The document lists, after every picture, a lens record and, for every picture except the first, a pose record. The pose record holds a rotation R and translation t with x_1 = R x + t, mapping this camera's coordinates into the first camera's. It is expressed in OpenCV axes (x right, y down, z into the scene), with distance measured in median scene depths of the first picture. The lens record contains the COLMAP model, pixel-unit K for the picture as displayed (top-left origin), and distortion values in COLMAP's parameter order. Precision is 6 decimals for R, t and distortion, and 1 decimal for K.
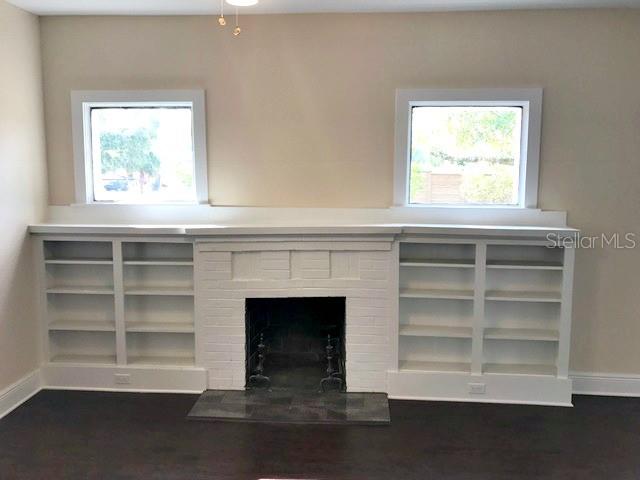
lens RADIAL K [[526.6, 0, 320.0], [0, 526.6, 240.0], [0, 0, 1]] dist [0.067252, -0.100785]
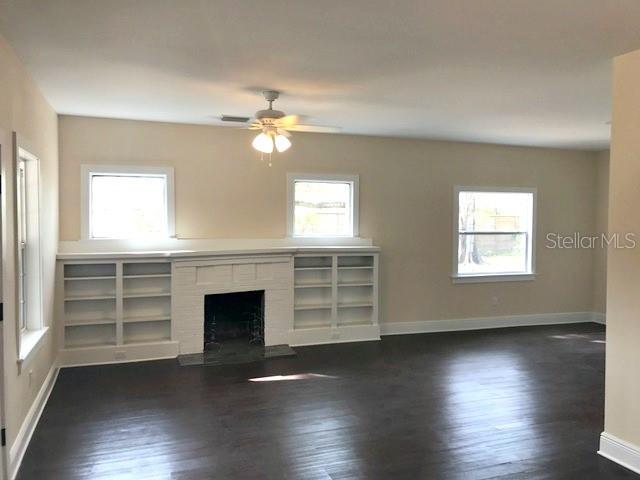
lens RADIAL K [[526.6, 0, 320.0], [0, 526.6, 240.0], [0, 0, 1]] dist [0.067252, -0.100785]
pose [[0.911263, -0.020014, 0.411339, -0.486187], [0.046557, 0.997422, -0.054608, 0.047127], [-0.409186, 0.068913, 0.909845, -0.647326]]
